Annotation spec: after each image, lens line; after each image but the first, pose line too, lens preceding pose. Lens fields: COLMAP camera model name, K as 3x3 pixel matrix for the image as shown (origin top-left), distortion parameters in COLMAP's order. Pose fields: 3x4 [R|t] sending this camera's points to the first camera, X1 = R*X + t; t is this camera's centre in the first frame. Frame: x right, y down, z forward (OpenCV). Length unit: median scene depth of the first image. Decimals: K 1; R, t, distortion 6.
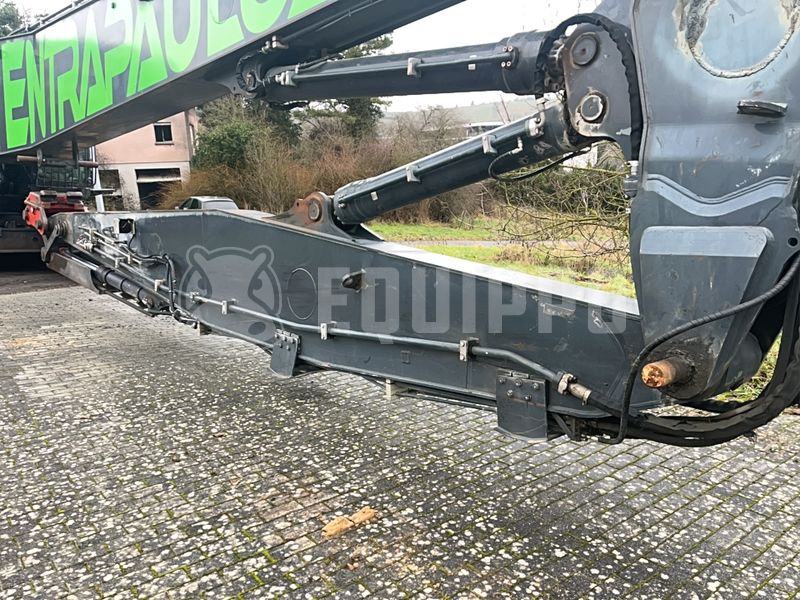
lens RADIAL K [[634.4, 0, 403.5], [0, 634.4, 298.0], [0, 0, 1]] dist [0.066392, -0.069692]
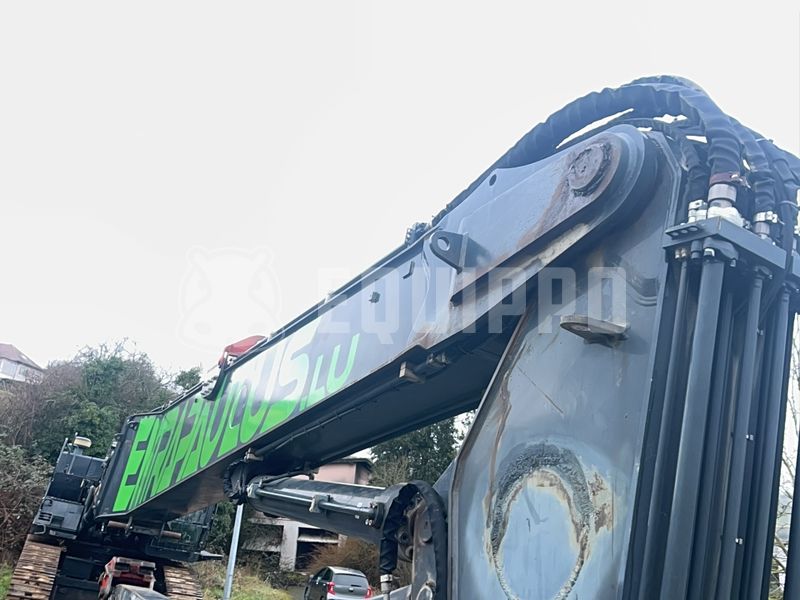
lens RADIAL K [[634.4, 0, 403.5], [0, 634.4, 298.0], [0, 0, 1]] dist [0.066392, -0.069692]
pose [[0.955132, 0.013300, -0.295883, 0.388606], [-0.169333, 0.844142, -0.508676, -0.169029], [0.243002, 0.535955, 0.808518, 0.151618]]
